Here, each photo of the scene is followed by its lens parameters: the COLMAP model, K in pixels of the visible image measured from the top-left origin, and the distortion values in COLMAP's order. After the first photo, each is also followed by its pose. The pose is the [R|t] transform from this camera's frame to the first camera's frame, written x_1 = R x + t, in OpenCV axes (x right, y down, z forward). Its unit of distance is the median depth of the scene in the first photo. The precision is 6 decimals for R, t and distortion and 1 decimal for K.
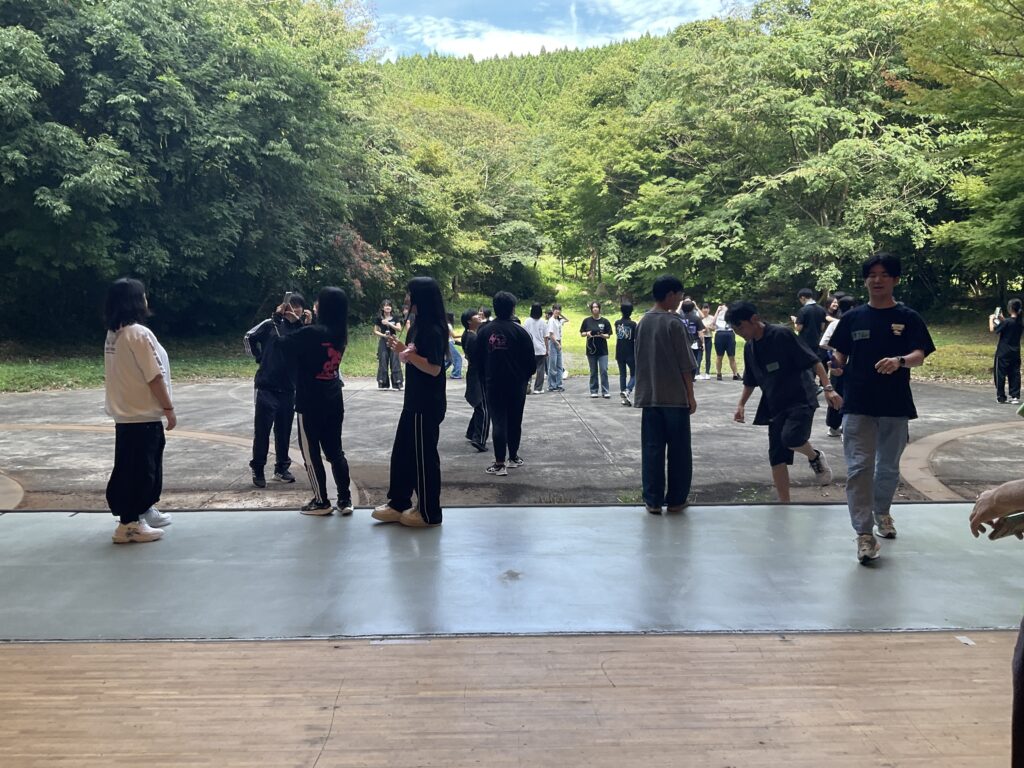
lens RADIAL K [[878.2, 0, 512.0], [0, 878.2, 384.0], [0, 0, 1]] dist [0.066205, -0.009312]
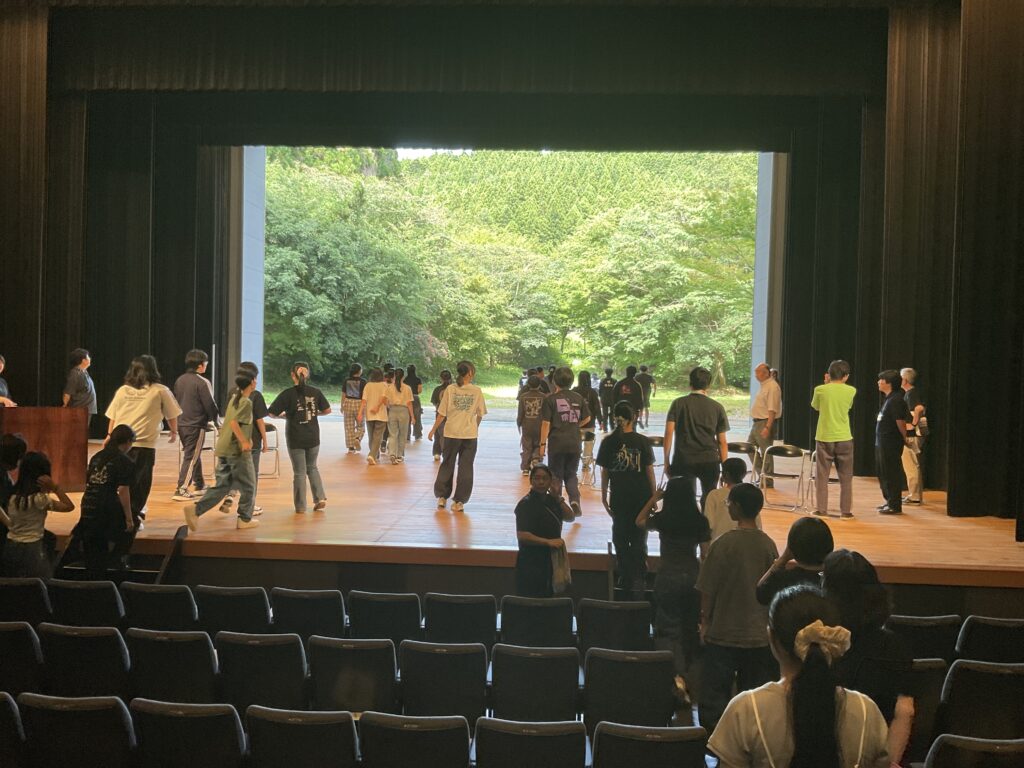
lens RADIAL K [[878.2, 0, 512.0], [0, 878.2, 384.0], [0, 0, 1]] dist [0.066205, -0.009312]
pose [[0.996483, 0.033869, -0.076647, 0.131682], [-0.039558, 0.996476, -0.073963, 0.062397], [0.073872, 0.076735, 0.994311, -0.759665]]
